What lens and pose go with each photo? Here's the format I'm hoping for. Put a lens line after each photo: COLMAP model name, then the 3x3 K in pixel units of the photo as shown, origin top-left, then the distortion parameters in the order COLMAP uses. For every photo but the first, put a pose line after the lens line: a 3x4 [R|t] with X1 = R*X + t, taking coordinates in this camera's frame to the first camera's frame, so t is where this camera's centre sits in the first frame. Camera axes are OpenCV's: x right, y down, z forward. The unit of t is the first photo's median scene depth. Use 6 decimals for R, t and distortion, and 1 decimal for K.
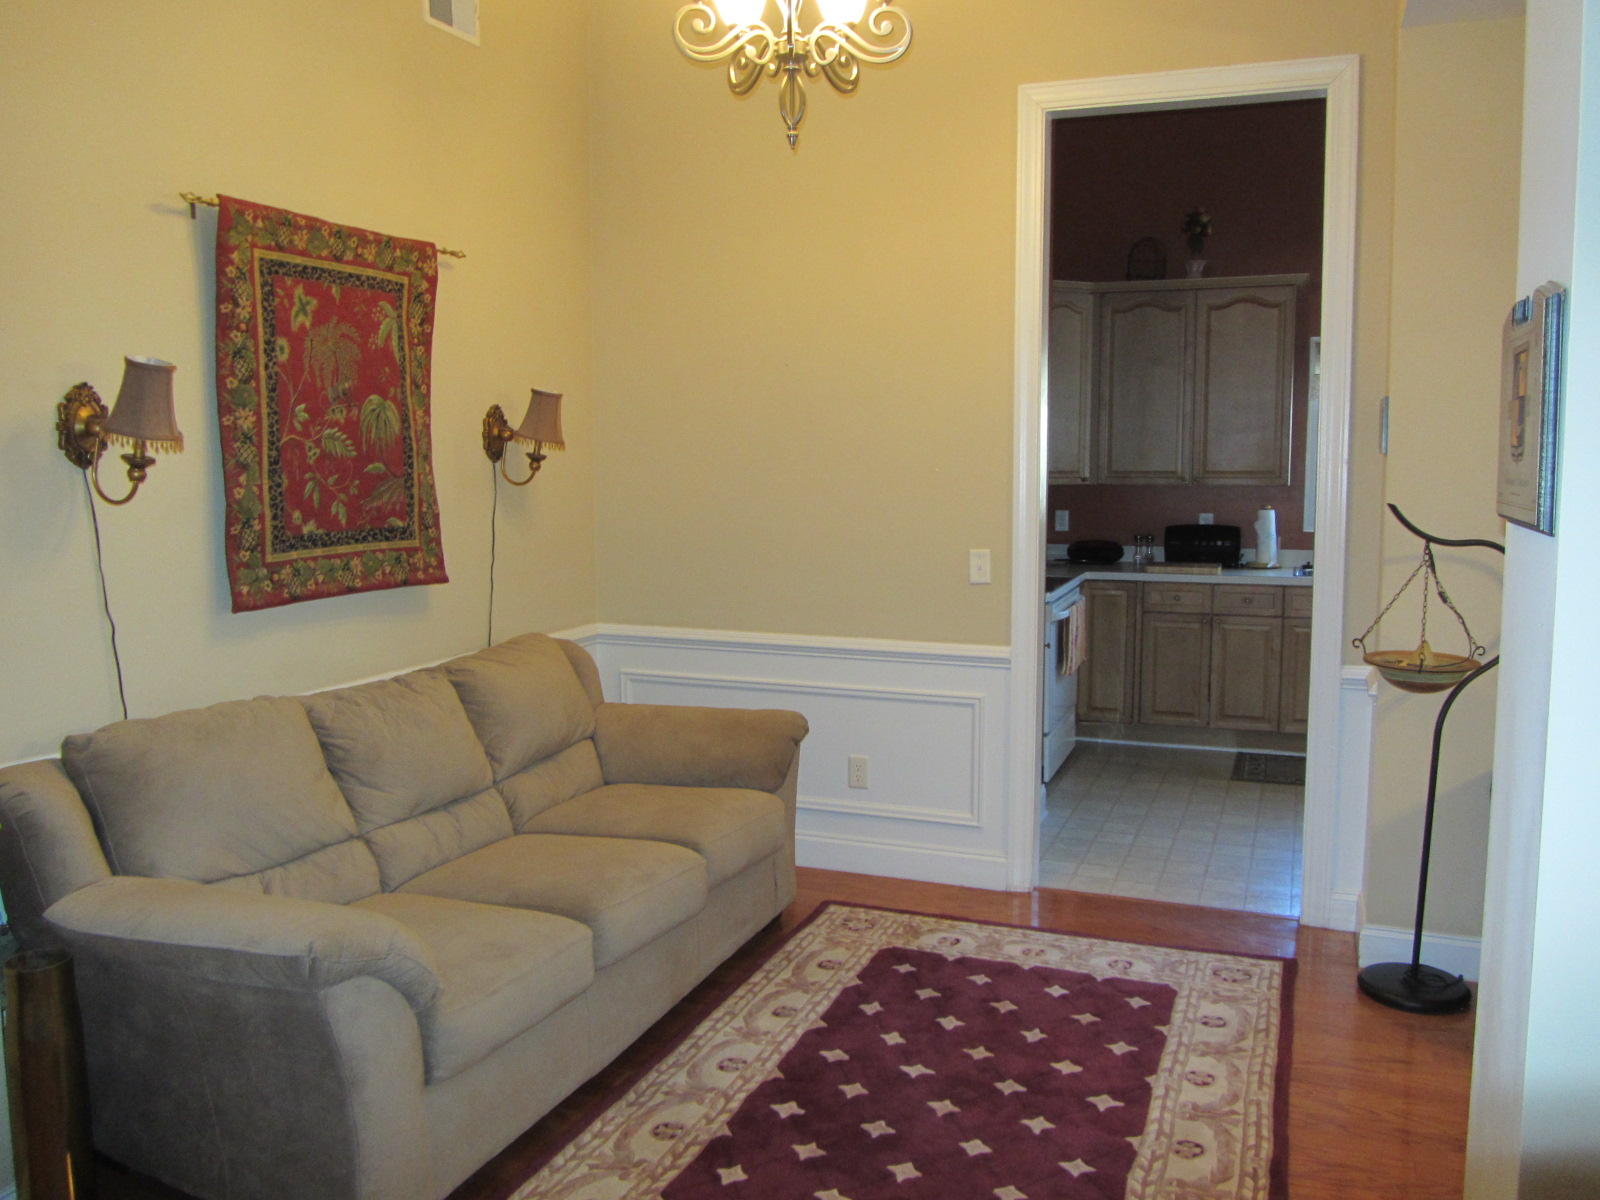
lens RADIAL K [[1305.4, 0, 799.5], [0, 1305.4, 597.4], [0, 0, 1]] dist [-0.038122, 0.001982]
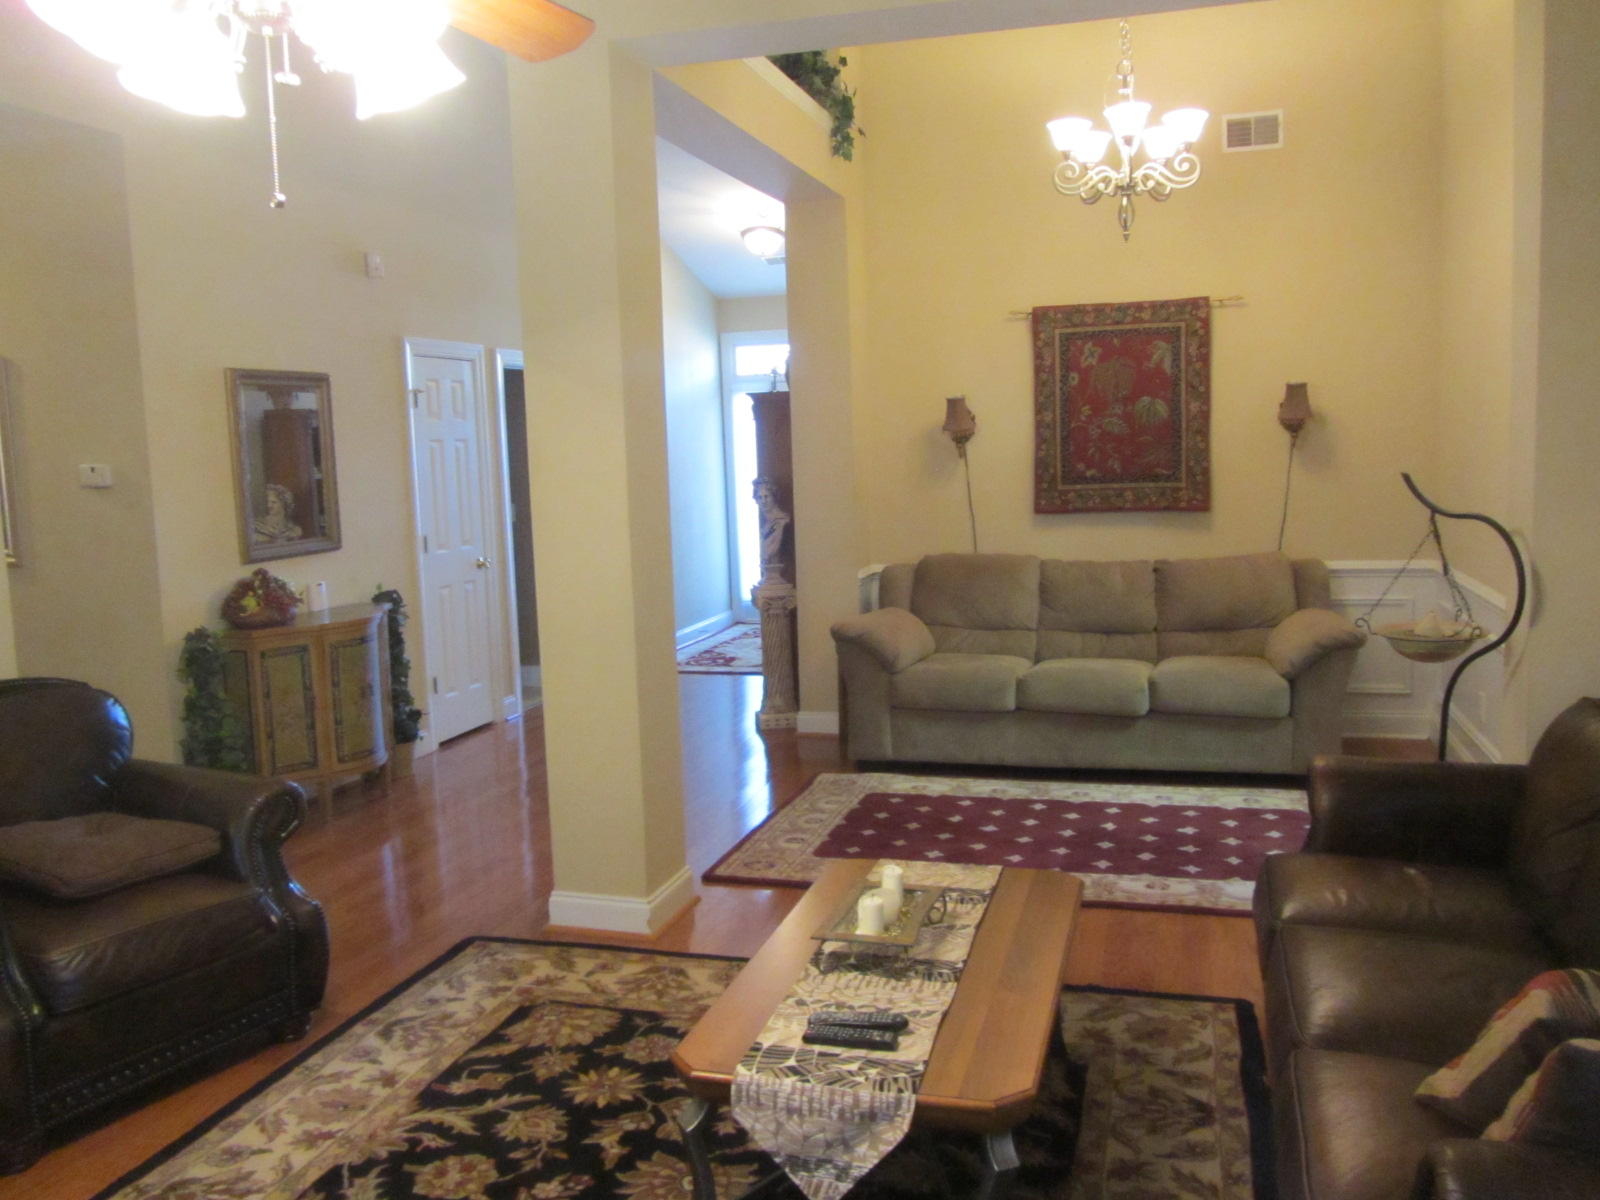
lens RADIAL K [[1305.4, 0, 791.9], [0, 1305.4, 591.9], [0, 0, 1]] dist [-0.038122, 0.001982]
pose [[0.085288, 0.113351, -0.989888, 1.440776], [-0.074042, 0.991482, 0.107155, -0.052290], [0.993601, 0.064154, 0.092954, 0.412377]]
